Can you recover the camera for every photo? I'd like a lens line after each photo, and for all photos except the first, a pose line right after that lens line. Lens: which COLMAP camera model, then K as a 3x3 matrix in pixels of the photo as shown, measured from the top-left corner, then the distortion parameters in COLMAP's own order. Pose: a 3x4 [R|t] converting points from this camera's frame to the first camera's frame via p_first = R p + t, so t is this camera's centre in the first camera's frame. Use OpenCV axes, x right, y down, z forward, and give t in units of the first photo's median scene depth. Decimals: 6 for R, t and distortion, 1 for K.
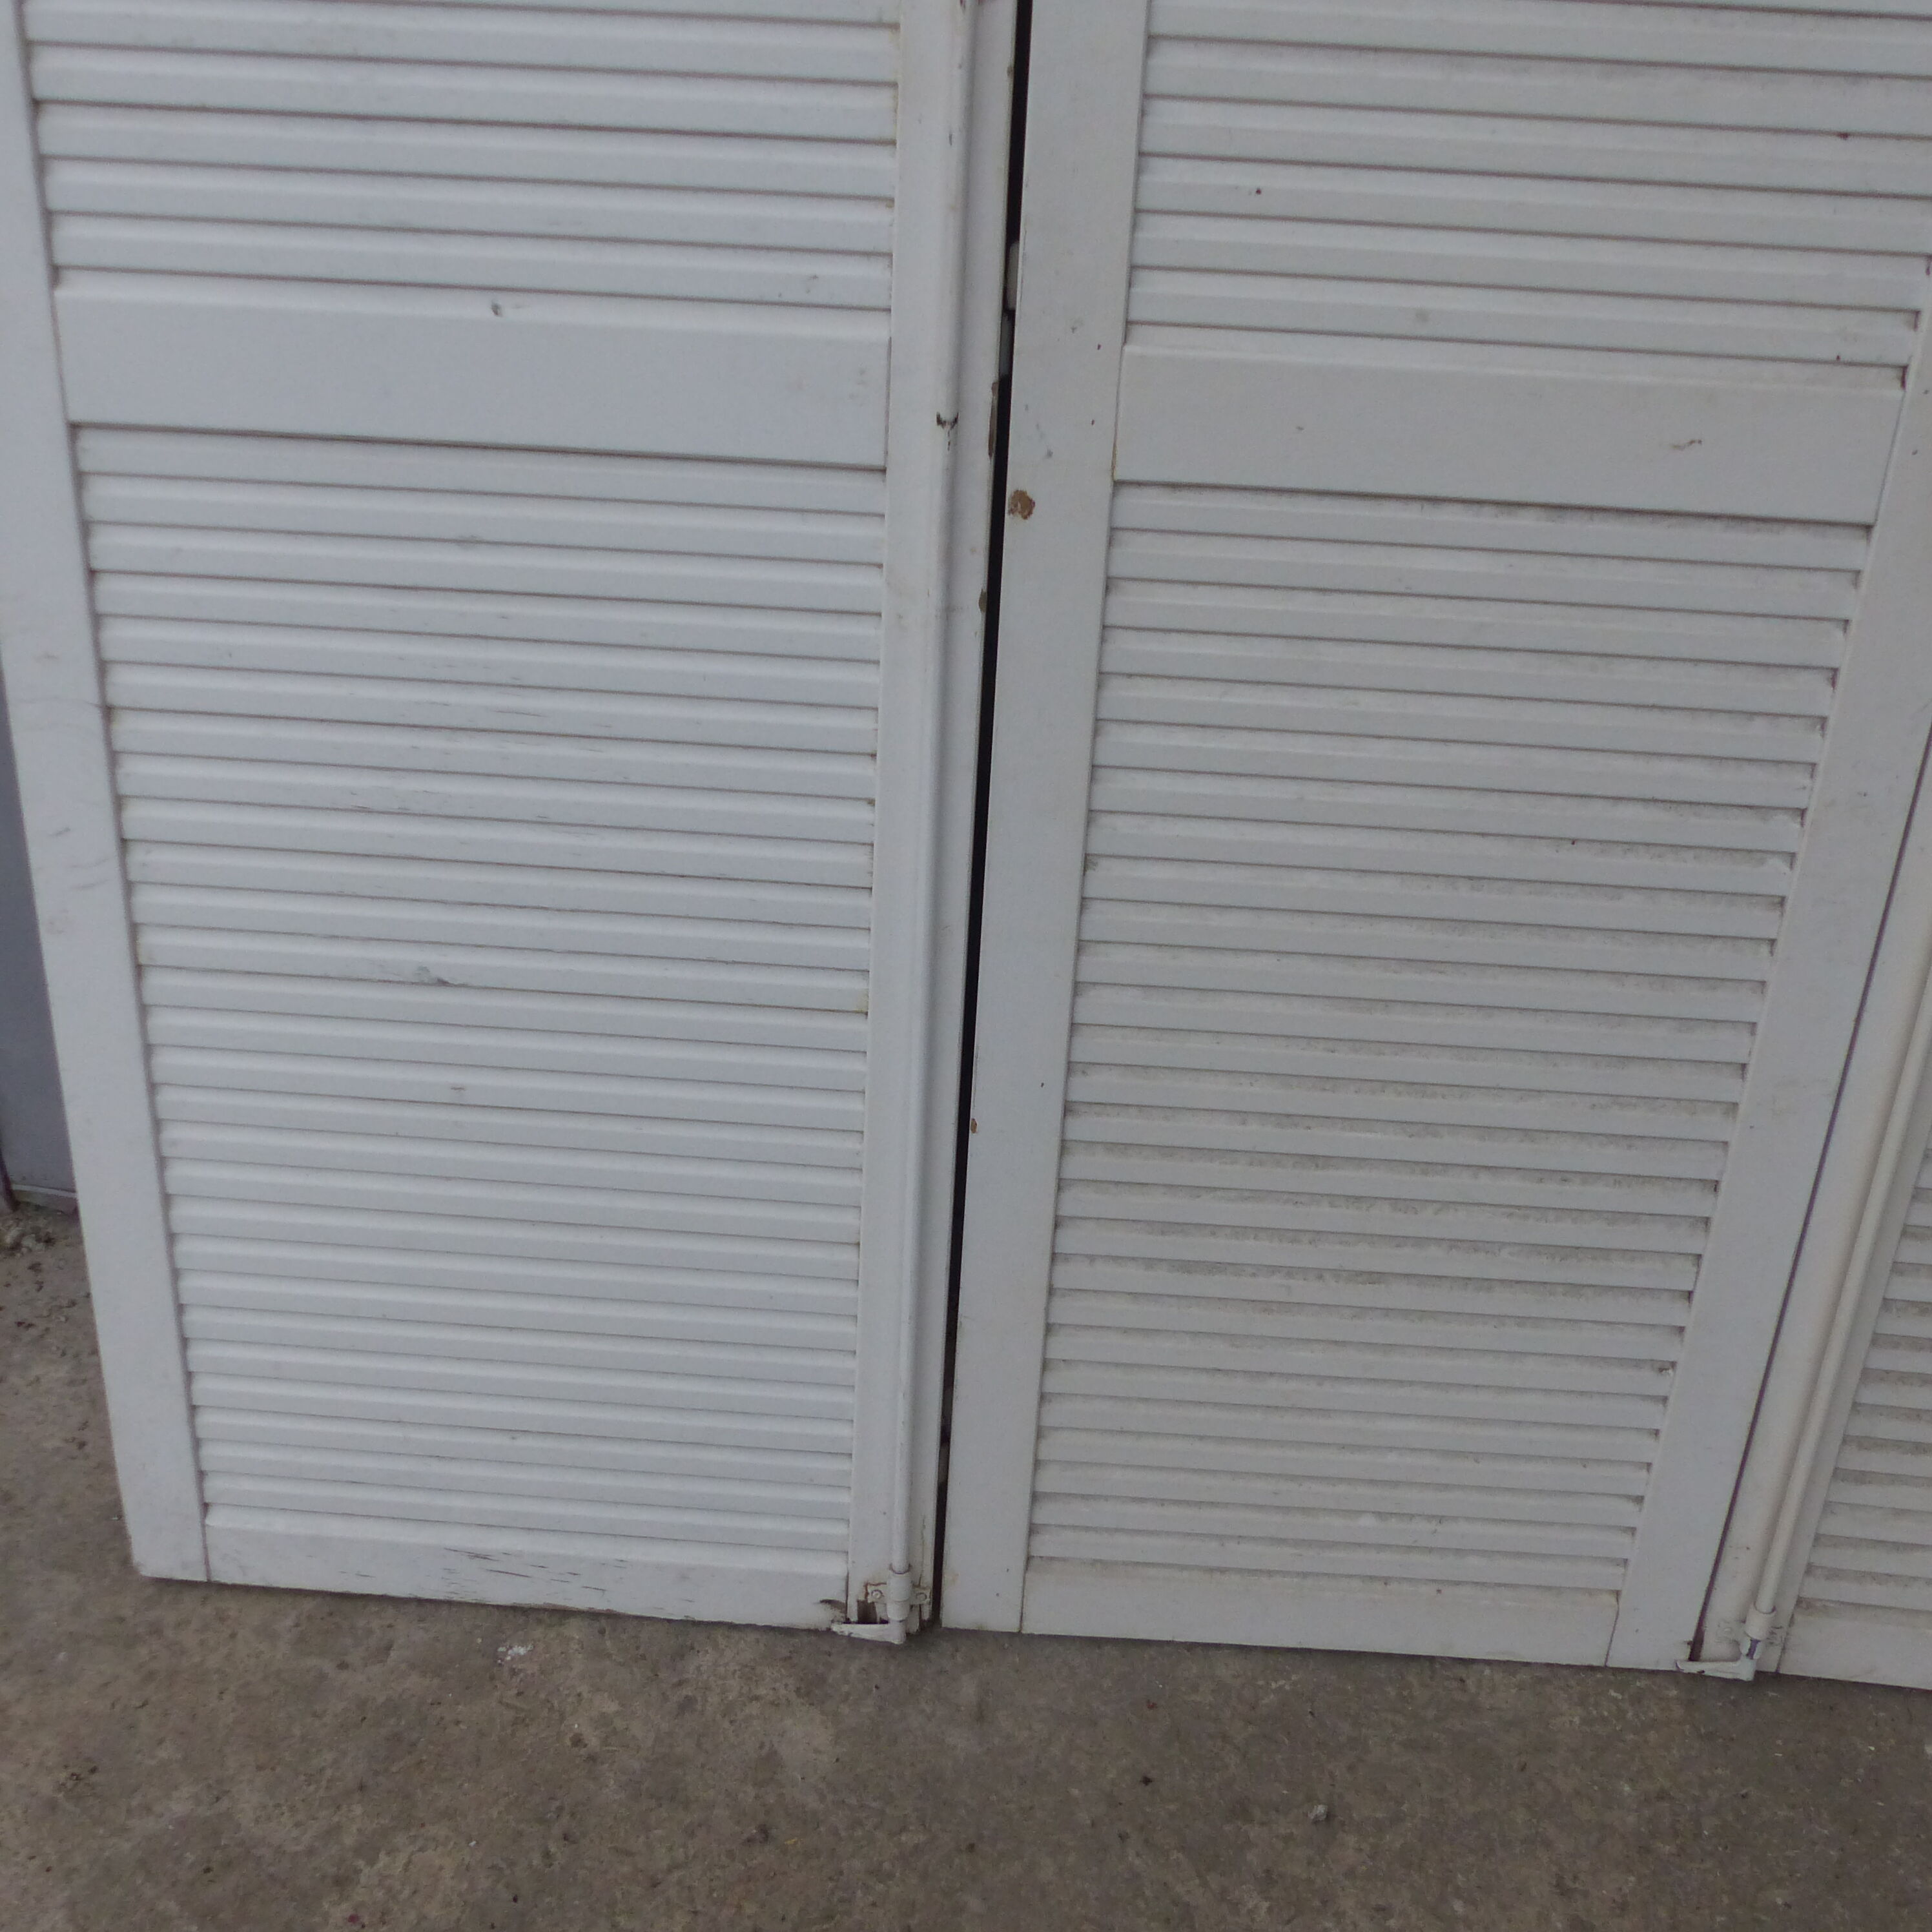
lens RADIAL K [[1975.0, 0, 967.0], [0, 1975.0, 961.1], [0, 0, 1]] dist [-0.024693, 0.000000]
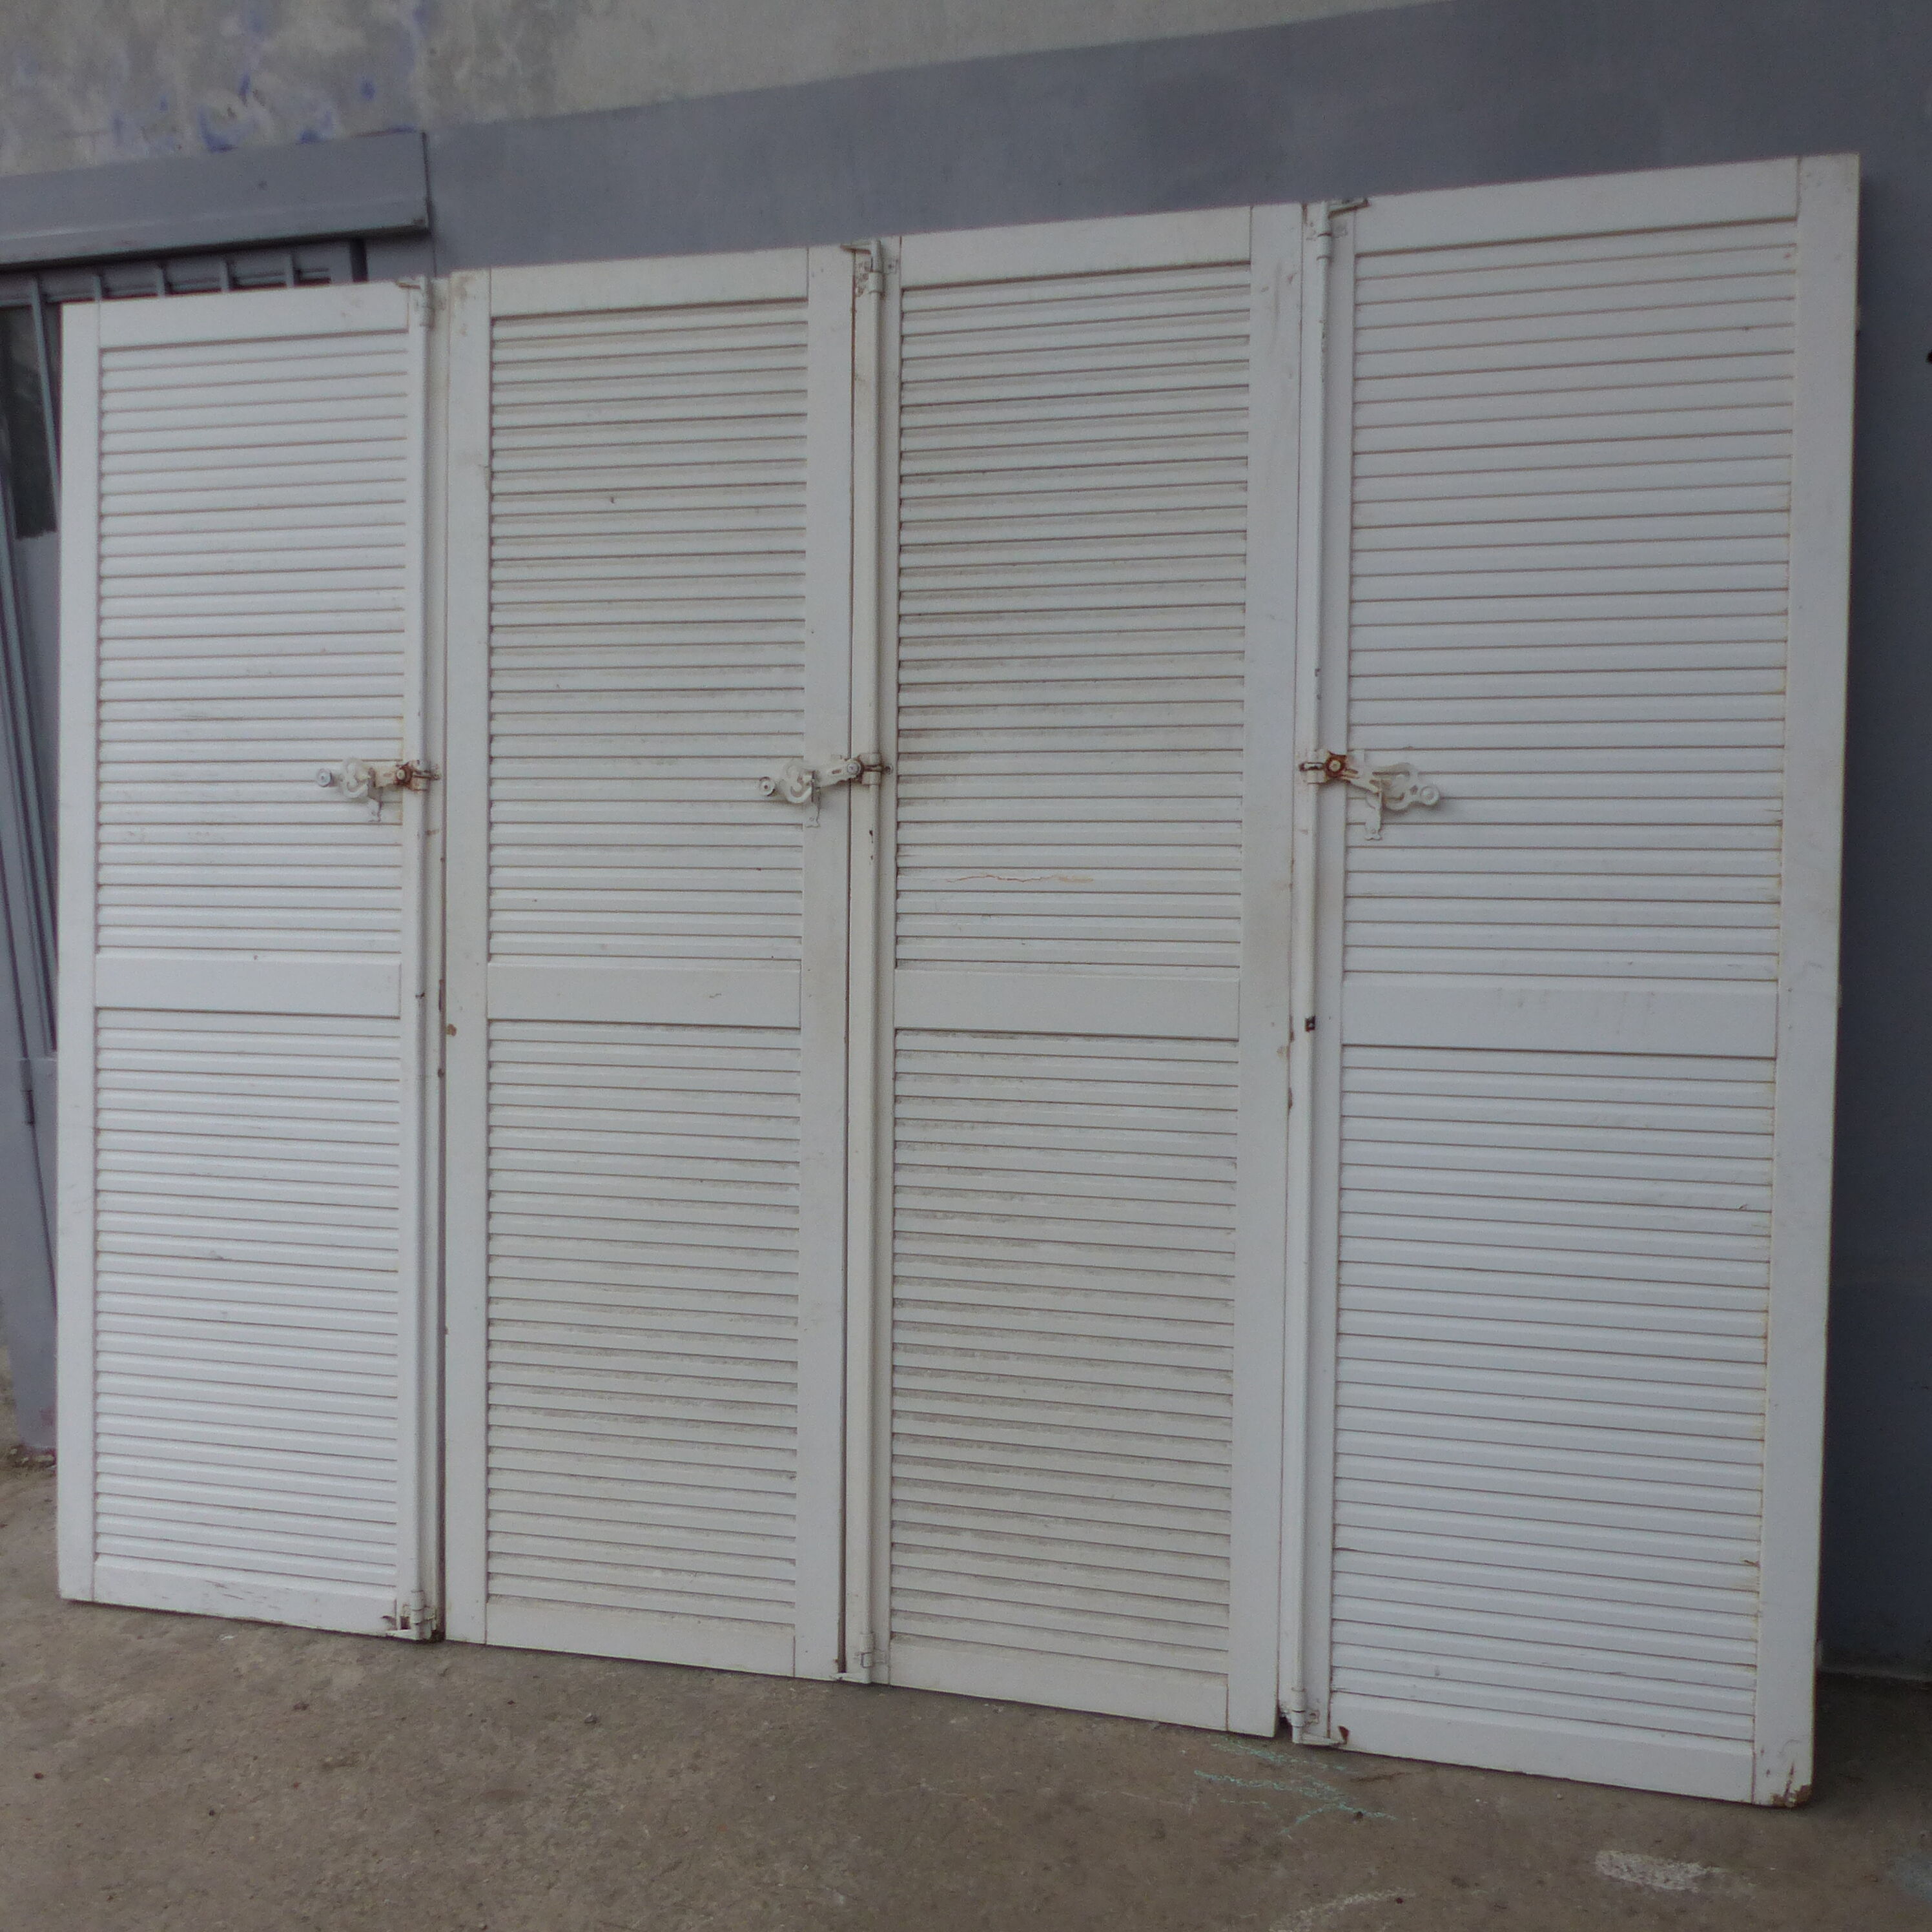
lens RADIAL K [[1975.0, 0, 998.4], [0, 1975.0, 958.3], [0, 0, 1]] dist [-0.024693, 0.000000]
pose [[0.982560, -0.030485, -0.183428, 0.979225], [-0.040146, 0.928425, -0.369344, 0.469478], [0.181558, 0.370267, 0.911010, -0.928126]]
